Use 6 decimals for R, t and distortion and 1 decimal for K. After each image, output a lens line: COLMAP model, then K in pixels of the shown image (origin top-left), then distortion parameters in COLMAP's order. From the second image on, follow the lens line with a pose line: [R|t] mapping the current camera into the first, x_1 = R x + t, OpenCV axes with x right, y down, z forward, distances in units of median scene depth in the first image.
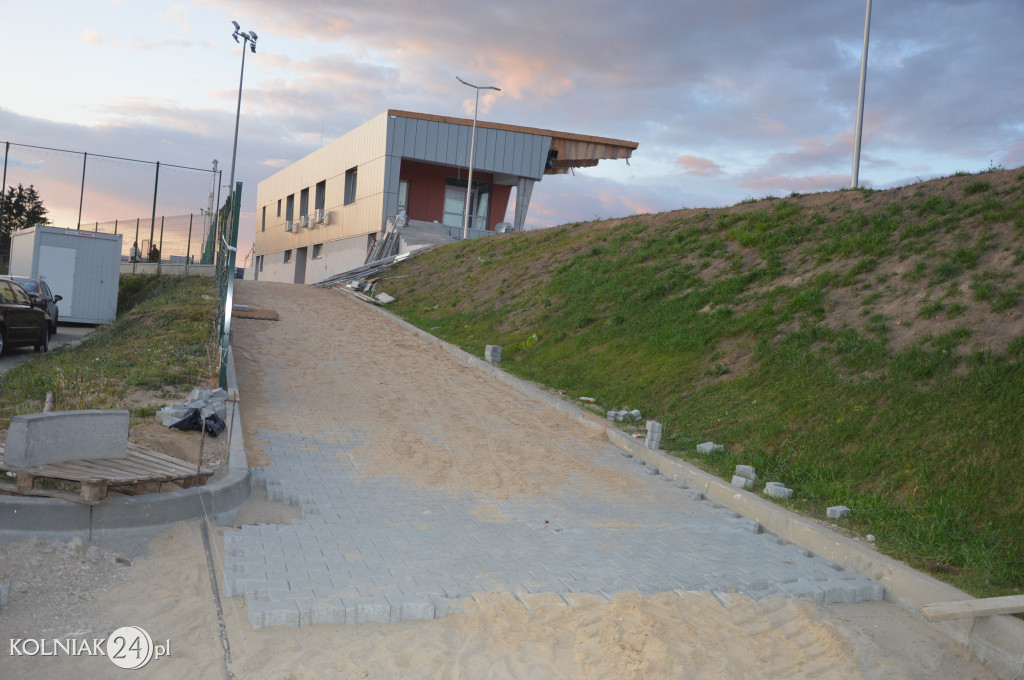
lens RADIAL K [[1052.6, 0, 512.0], [0, 1052.6, 340.0], [0, 0, 1]] dist [-0.091302, 0.330415]
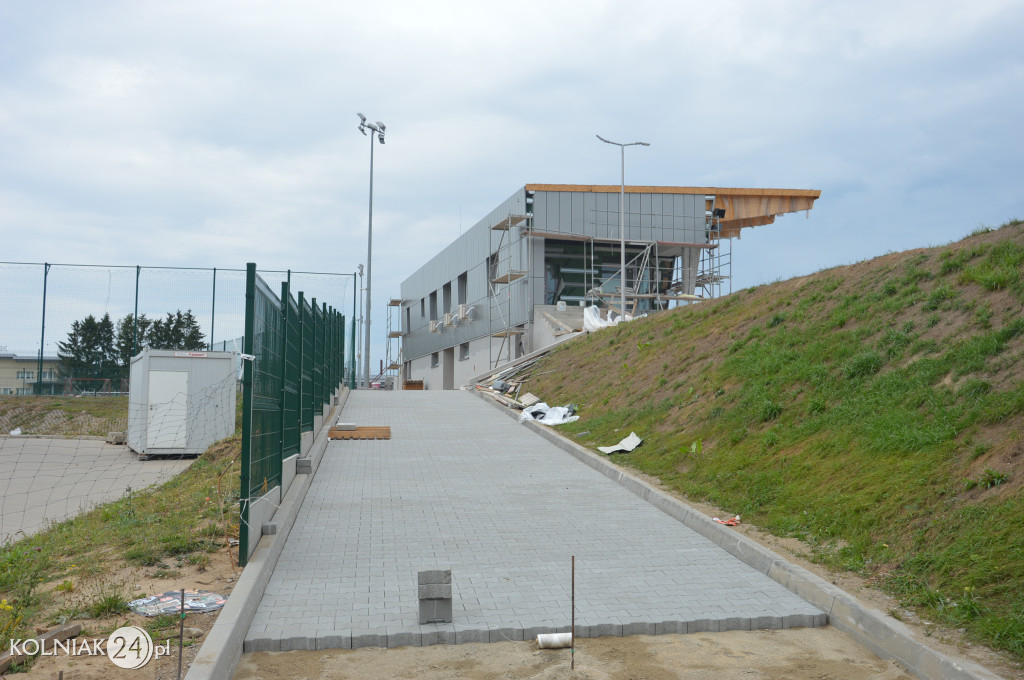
lens RADIAL K [[1052.6, 0, 512.0], [0, 1052.6, 340.0], [0, 0, 1]] dist [-0.091302, 0.330415]
pose [[0.980313, -0.090259, -0.175610, 0.019070], [0.074667, 0.992819, -0.093468, -0.010062], [0.182785, 0.078516, 0.980013, 0.182768]]
